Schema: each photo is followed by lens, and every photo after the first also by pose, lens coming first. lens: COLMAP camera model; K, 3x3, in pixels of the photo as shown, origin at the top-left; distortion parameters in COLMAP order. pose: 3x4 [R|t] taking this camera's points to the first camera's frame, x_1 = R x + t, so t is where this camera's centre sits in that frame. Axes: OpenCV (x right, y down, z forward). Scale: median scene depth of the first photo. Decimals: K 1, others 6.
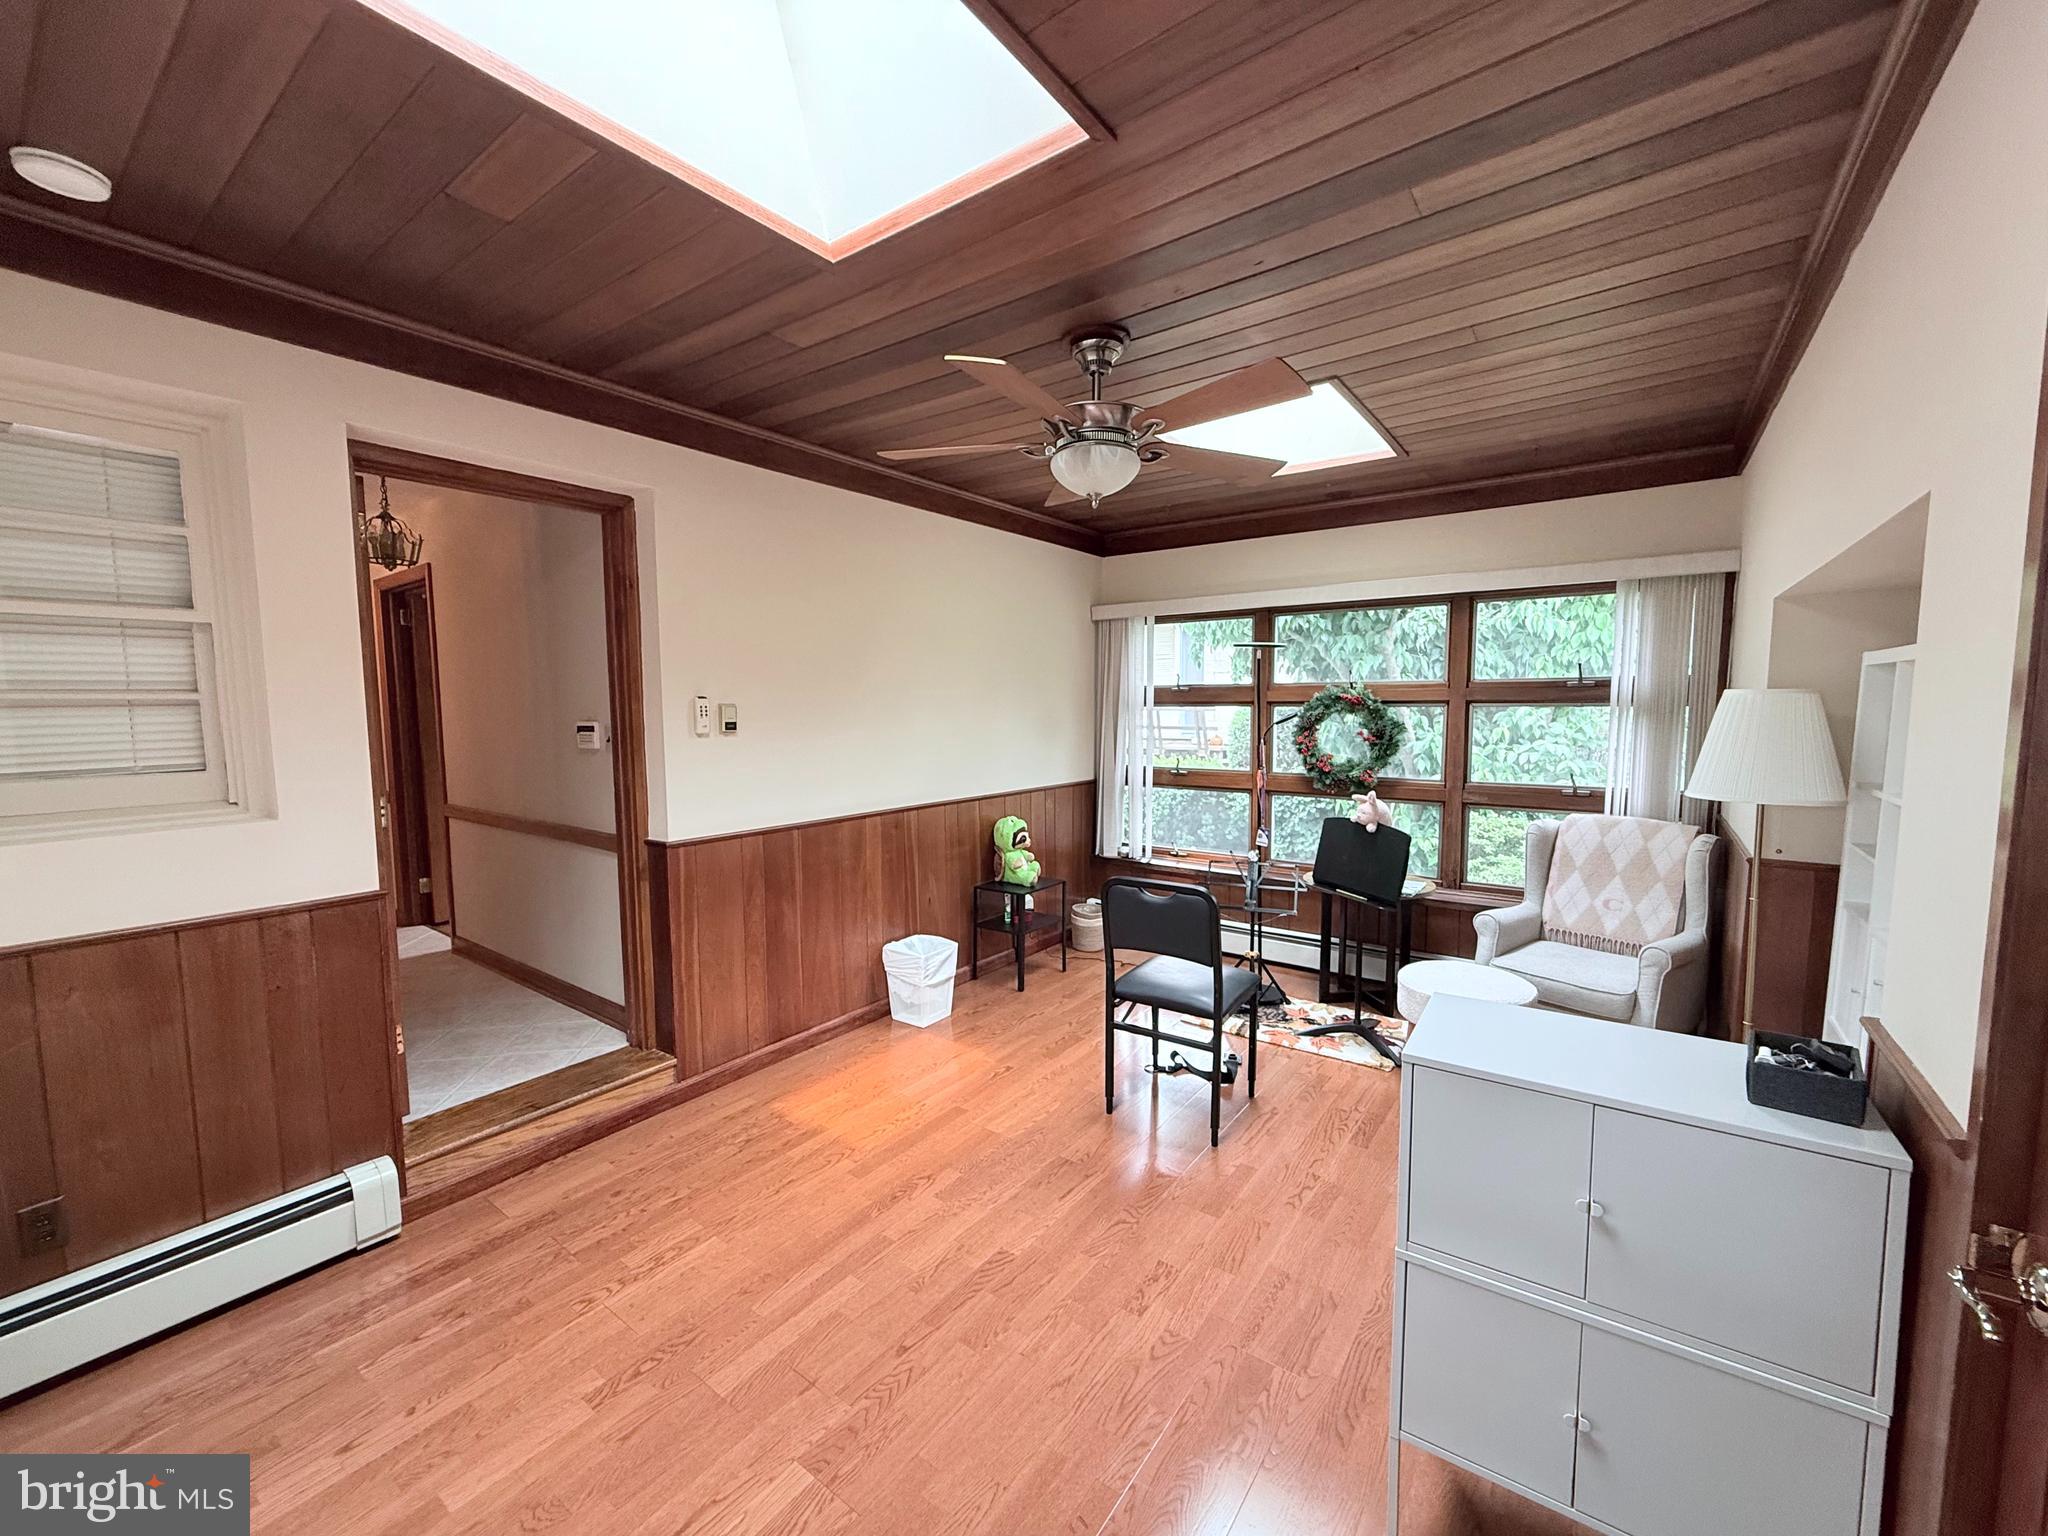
lens RADIAL K [[816.3, 0, 1023.4], [0, 816.3, 773.0], [0, 0, 1]] dist [0.002410, -0.000839]
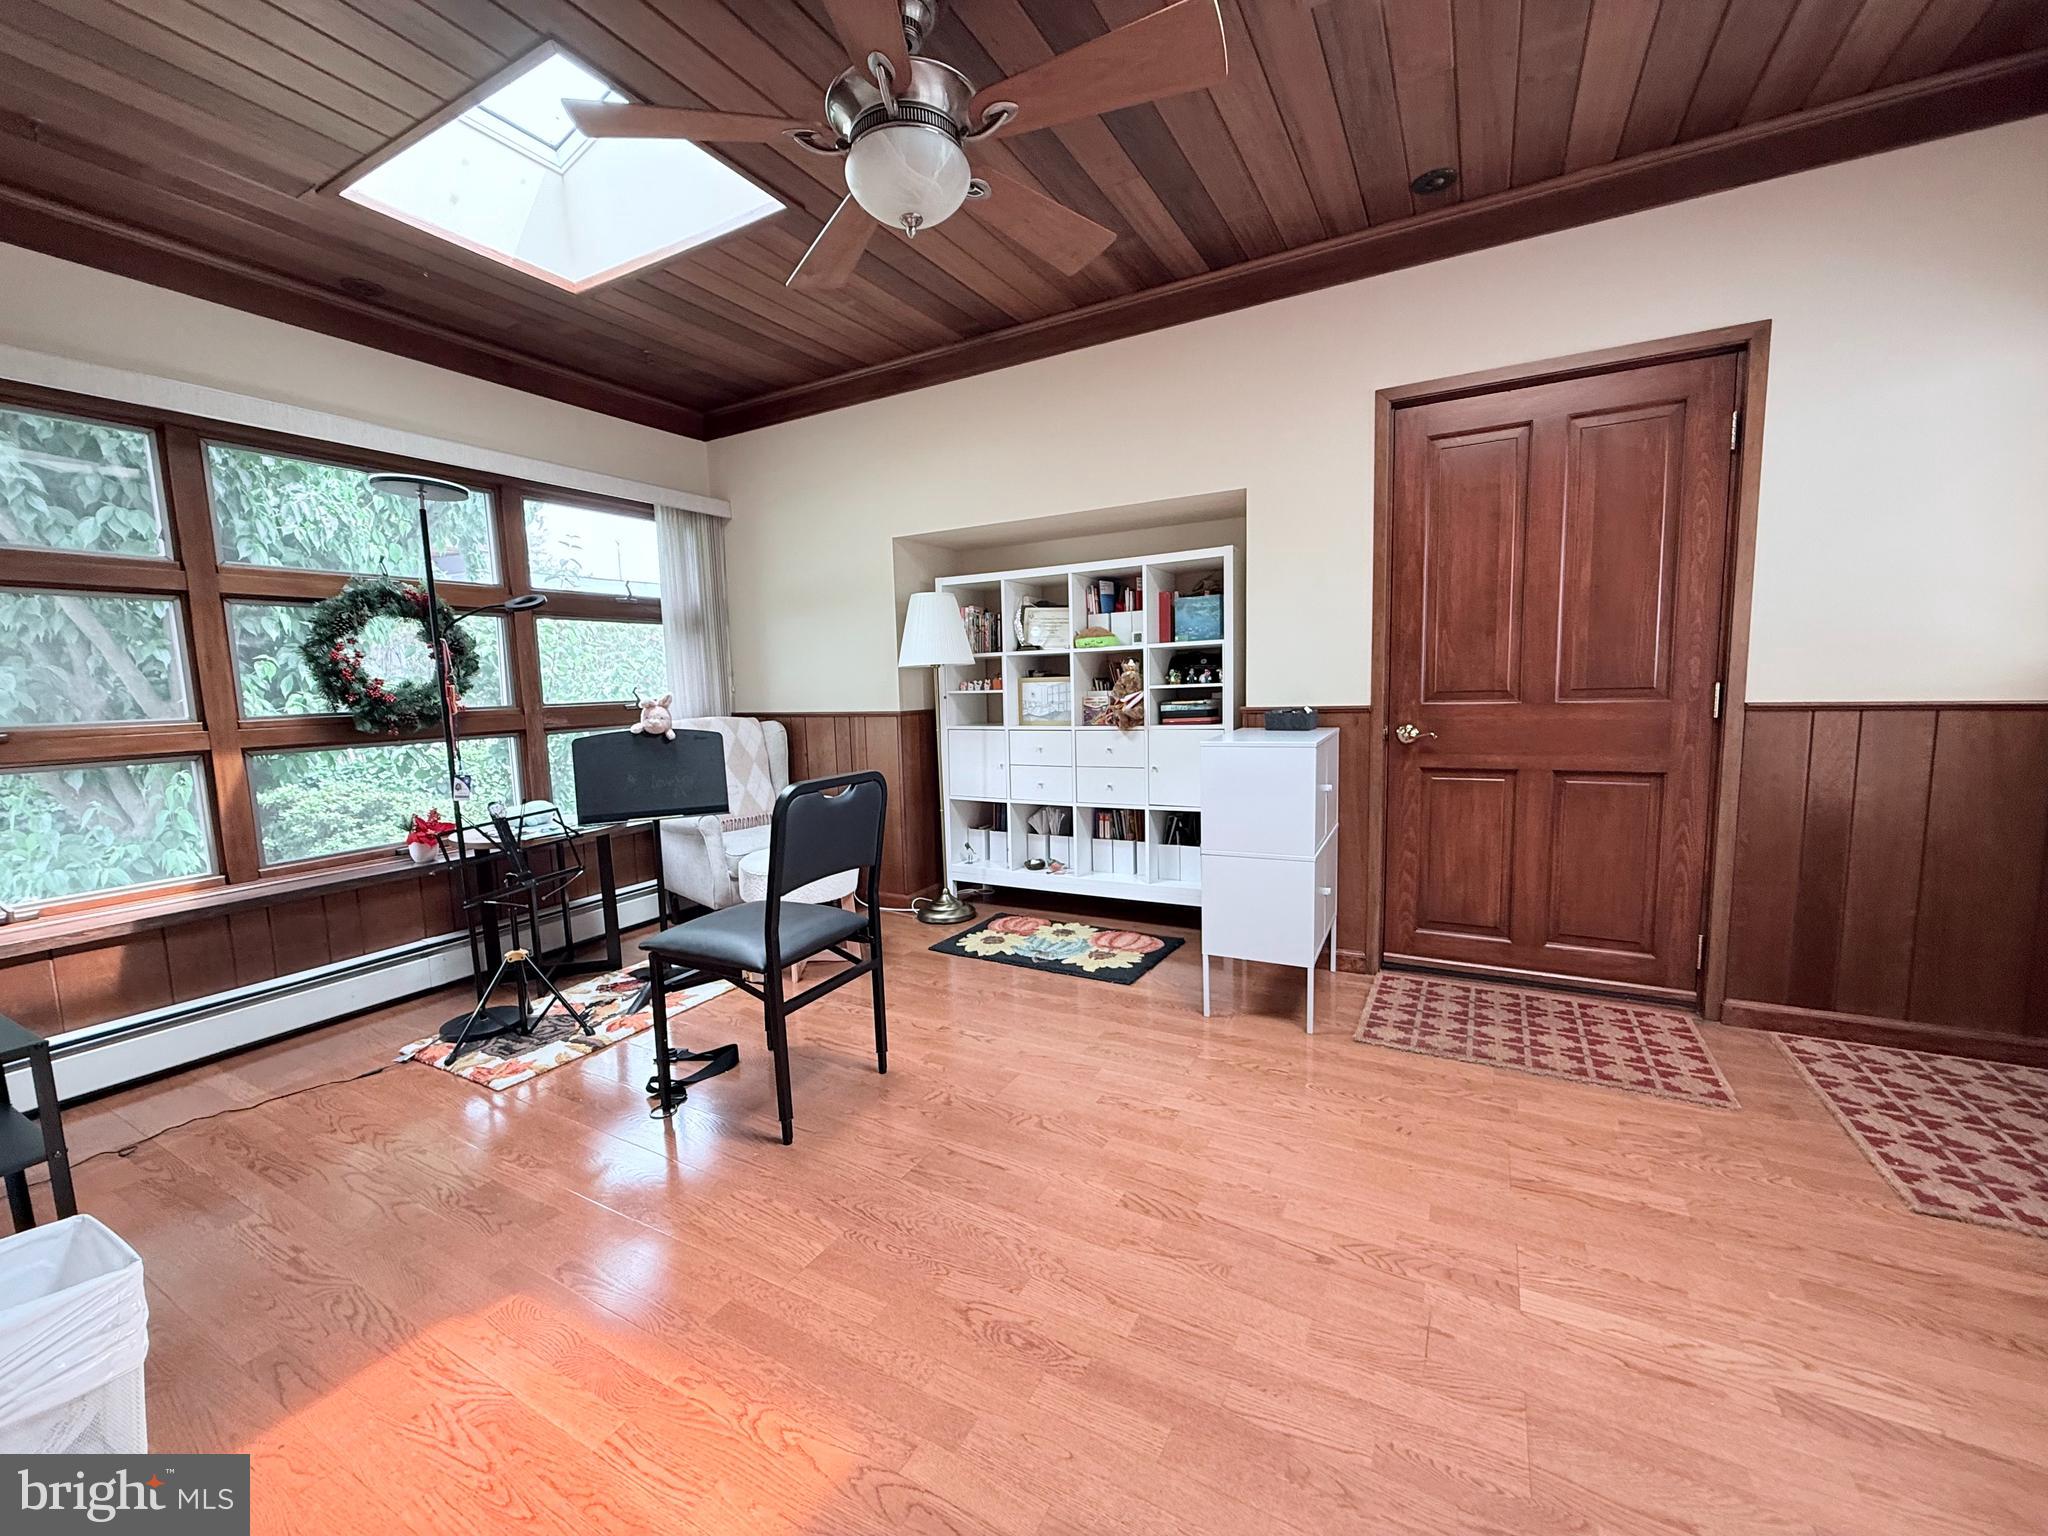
lens RADIAL K [[816.3, 0, 1025.1], [0, 816.3, 767.8], [0, 0, 1]] dist [0.002410, -0.000839]
pose [[-0.124529, -0.103182, 0.986836, -0.445171], [0.121767, 0.985471, 0.118405, 0.042133], [-0.984716, 0.134909, -0.110155, 0.673189]]
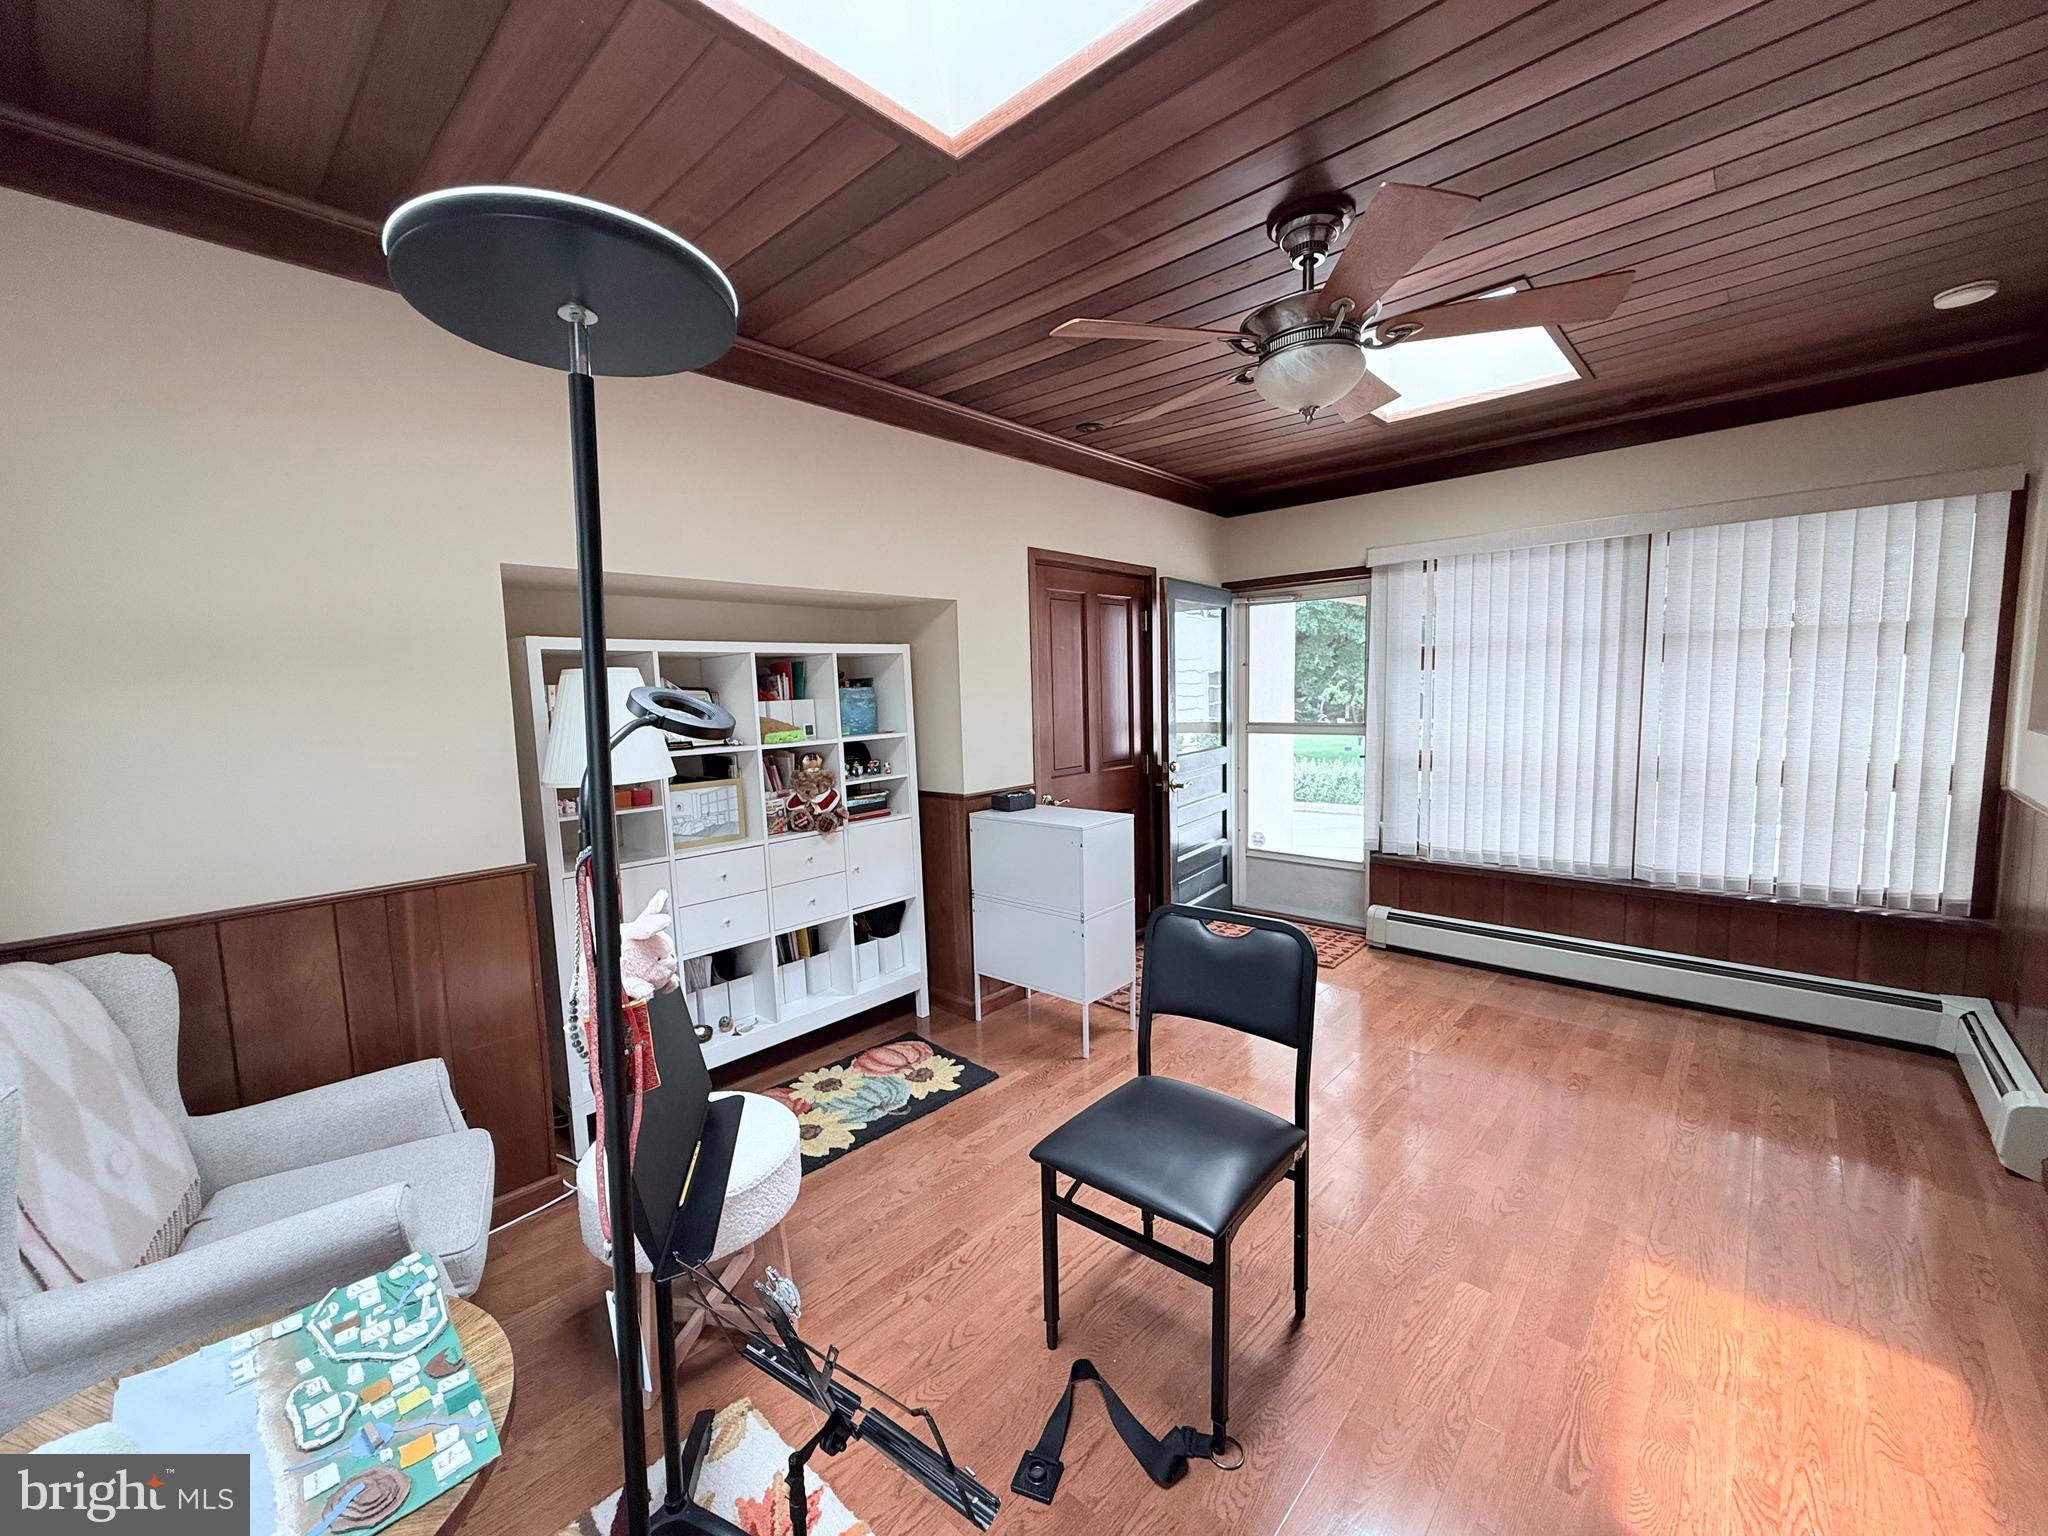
lens RADIAL K [[816.3, 0, 1017.2], [0, 816.3, 765.2], [0, 0, 1]] dist [0.002410, -0.000839]
pose [[-0.992856, 0.016211, 0.118209, 0.192667], [0.037848, 0.982352, 0.183175, -0.093266], [-0.113153, 0.186340, -0.975948, 1.246293]]
